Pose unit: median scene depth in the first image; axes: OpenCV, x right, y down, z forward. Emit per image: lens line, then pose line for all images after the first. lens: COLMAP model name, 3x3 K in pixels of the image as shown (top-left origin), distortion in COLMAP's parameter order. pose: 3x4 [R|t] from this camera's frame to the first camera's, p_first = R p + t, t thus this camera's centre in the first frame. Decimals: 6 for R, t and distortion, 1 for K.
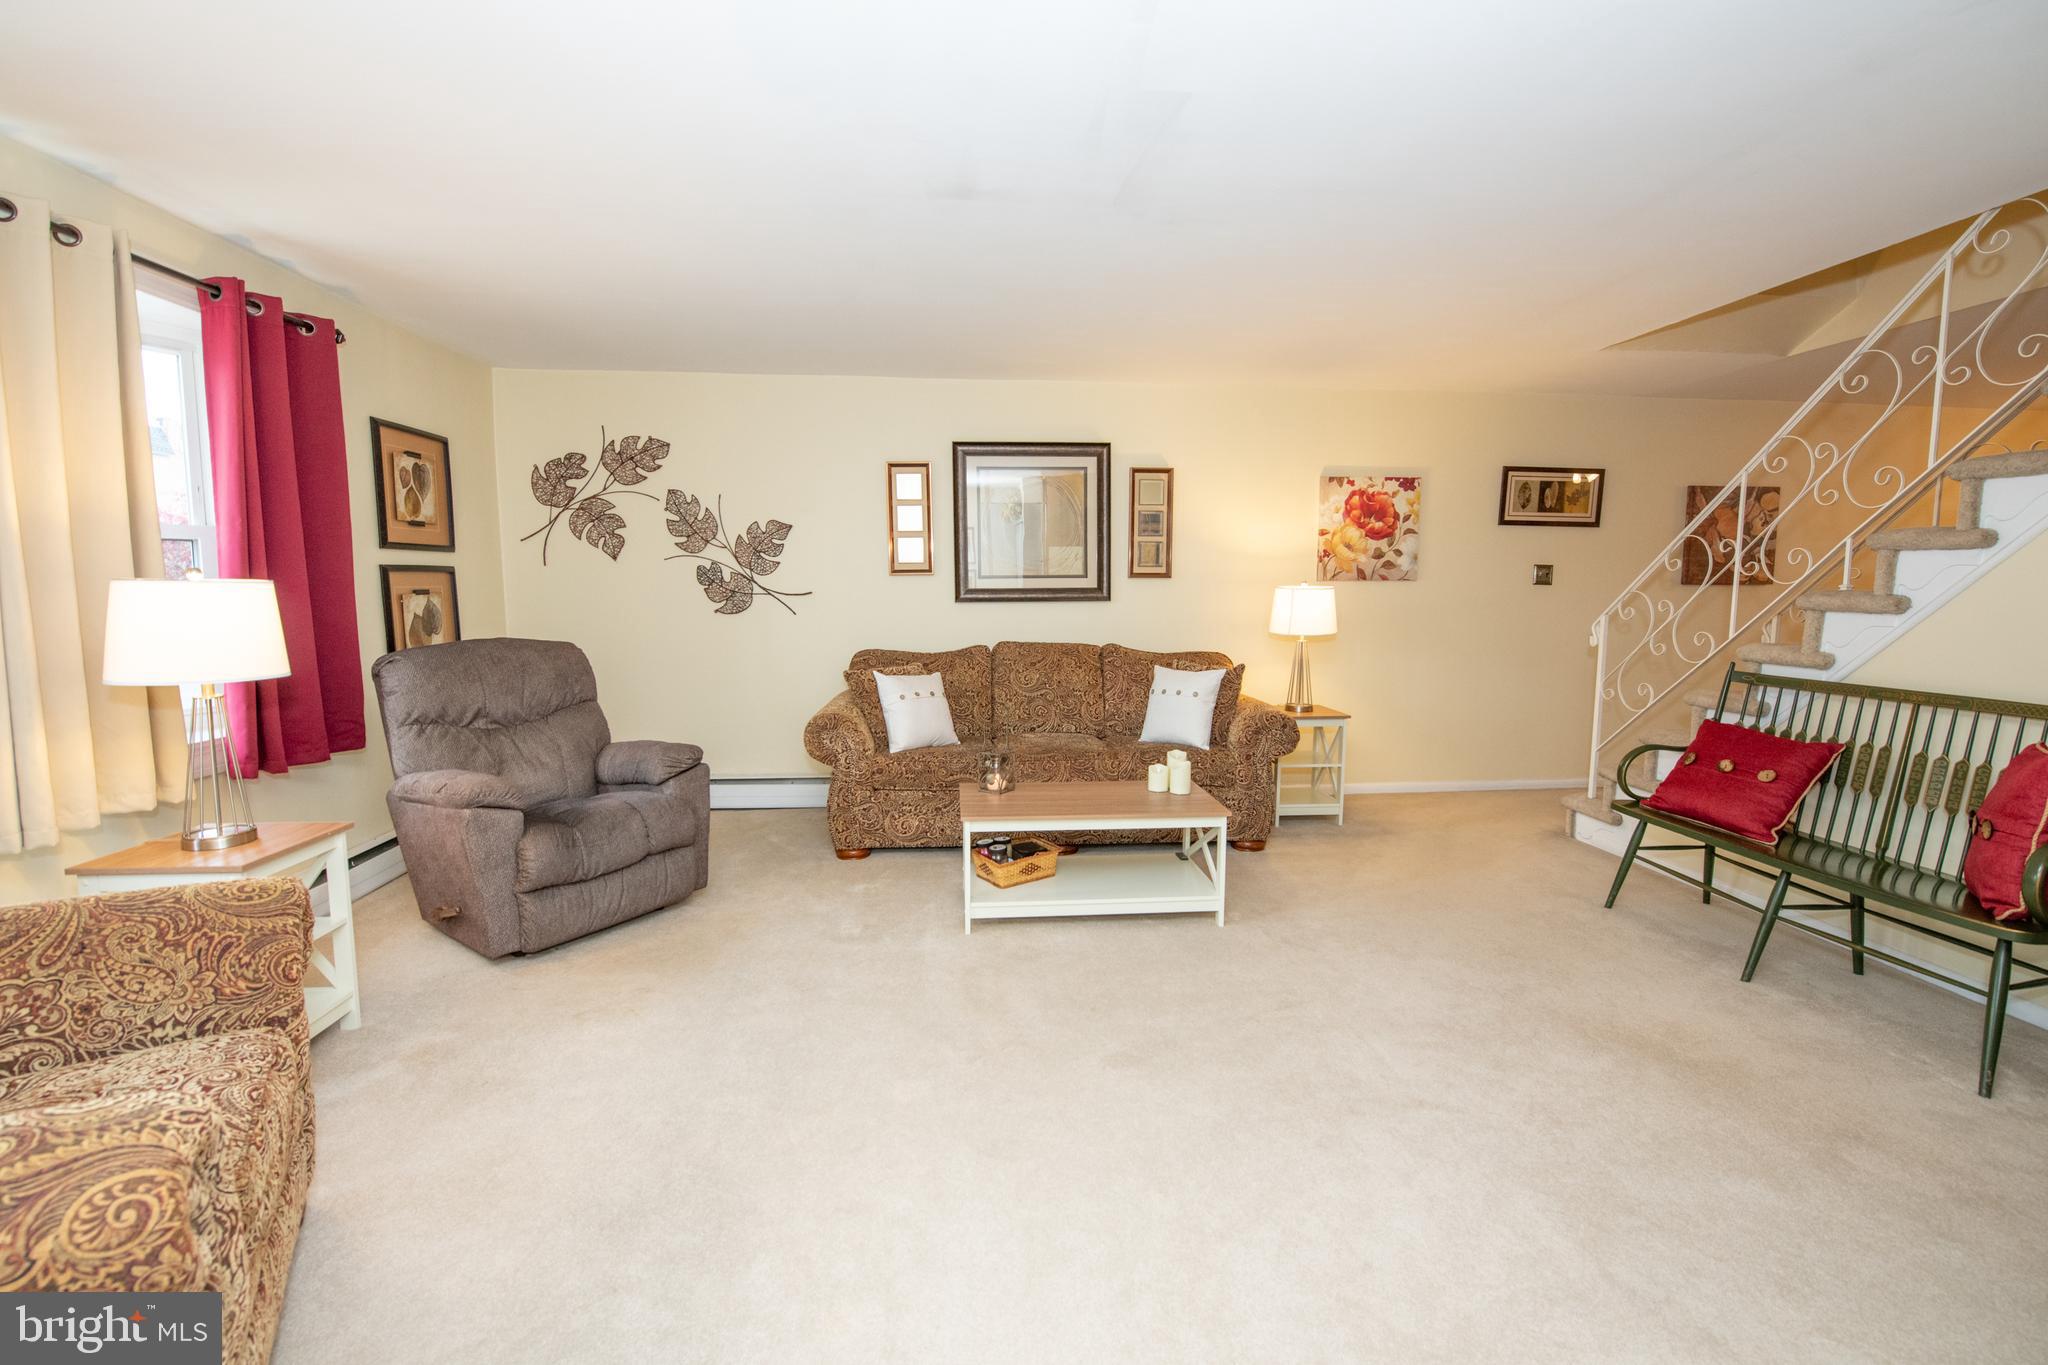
lens RADIAL K [[859.4, 0, 1050.2], [0, 859.4, 678.1], [0, 0, 1]] dist [-0.002582, -0.000237]
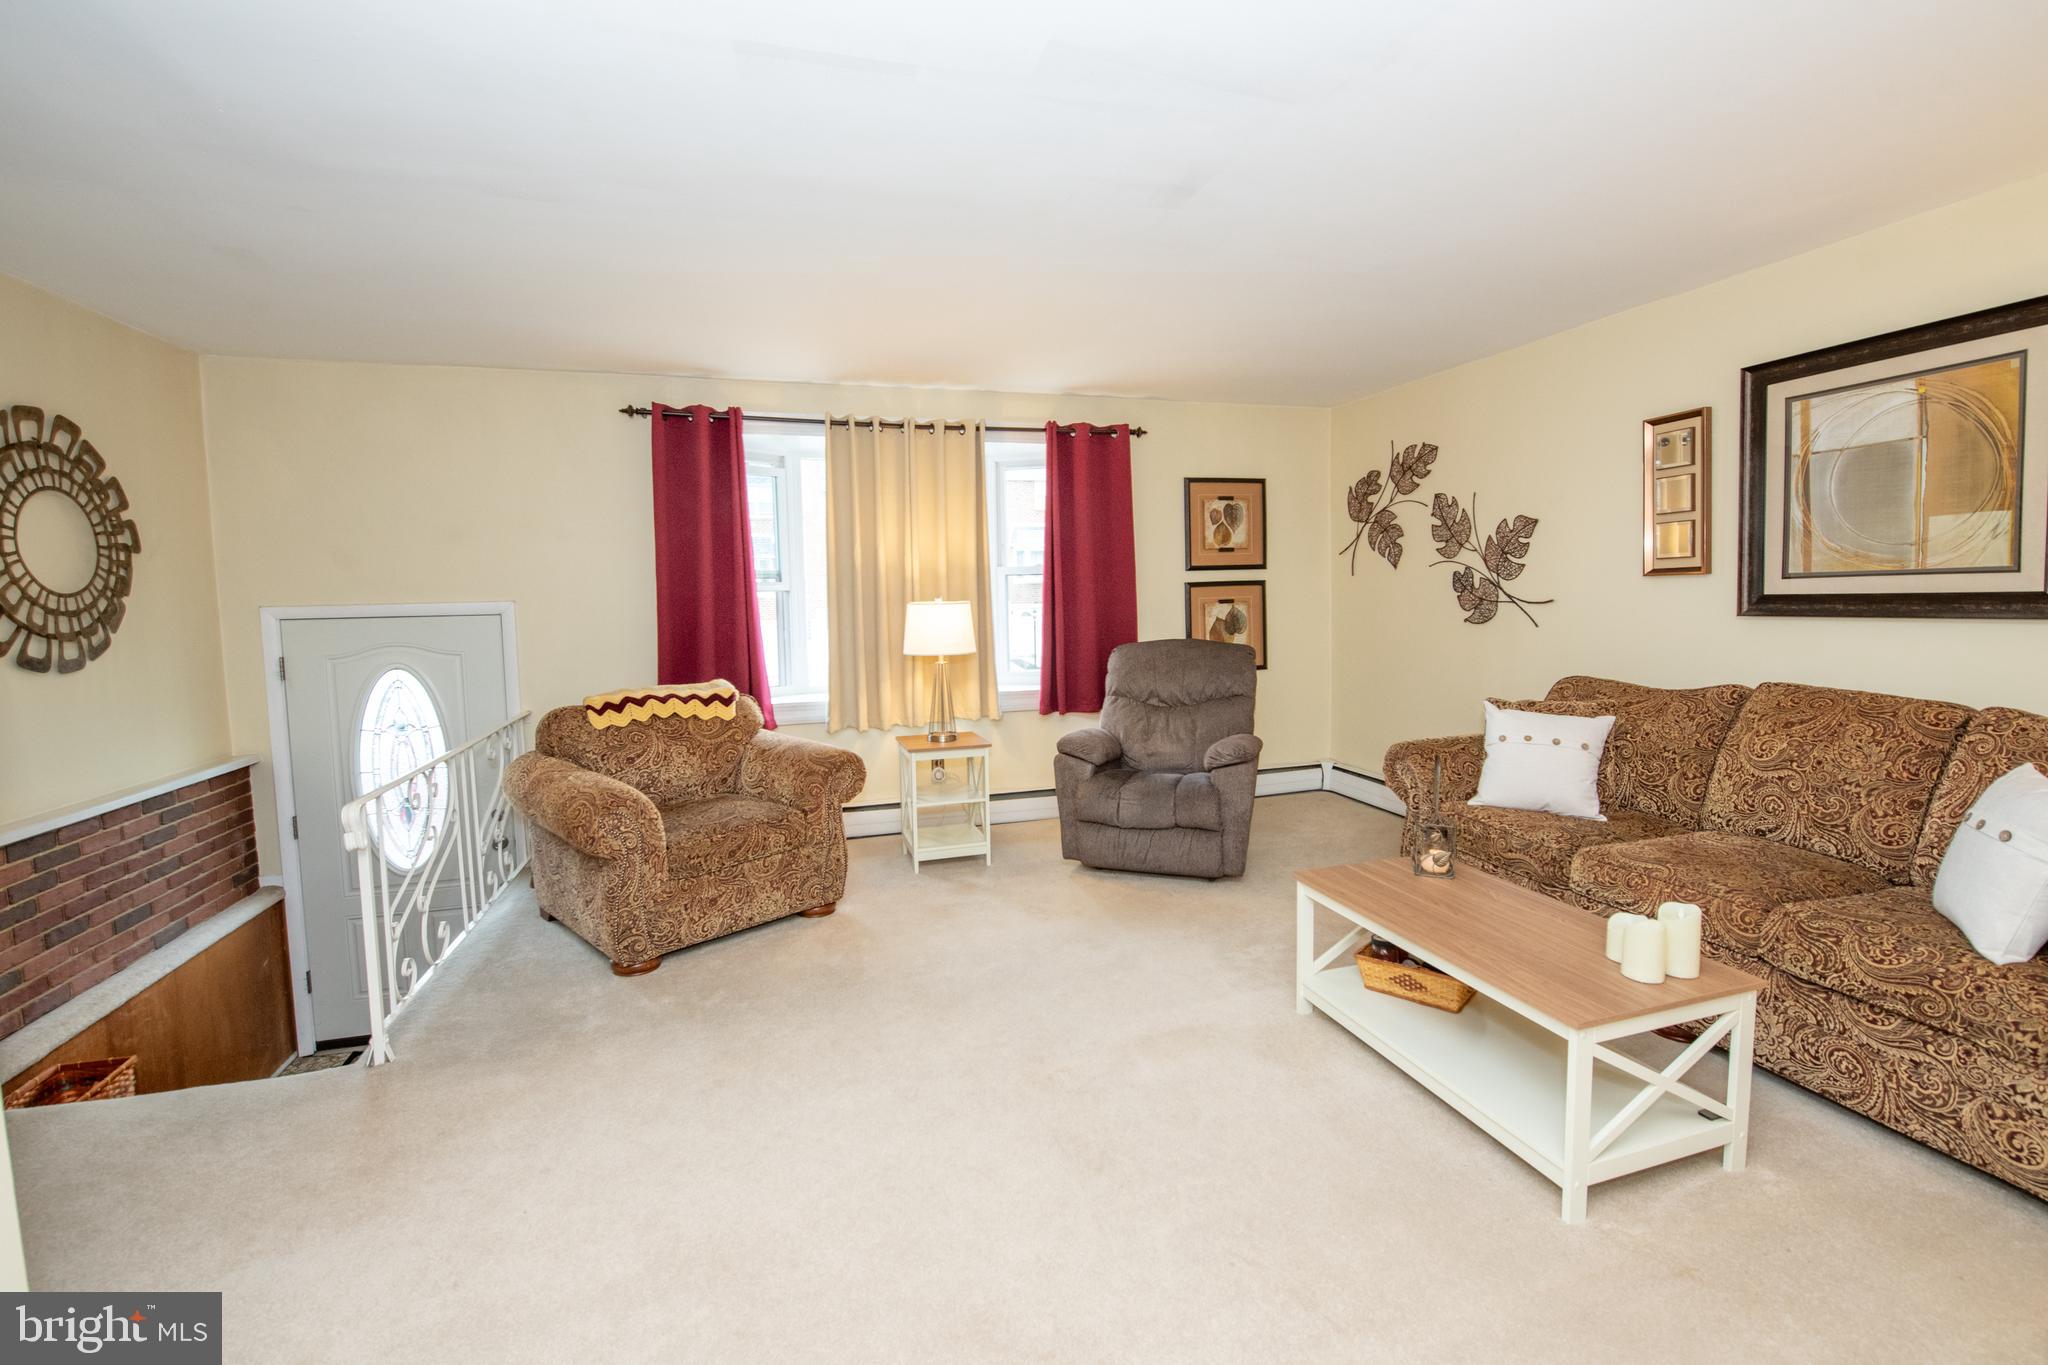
lens RADIAL K [[868.6, 0, 1021.4], [0, 868.6, 670.7], [0, 0, 1]] dist [-0.001226, -0.004146]
pose [[0.202309, 0.082394, -0.975850, 0.439251], [-0.082547, 0.994343, 0.066842, -0.048481], [0.975837, 0.067030, 0.207966, 0.356317]]
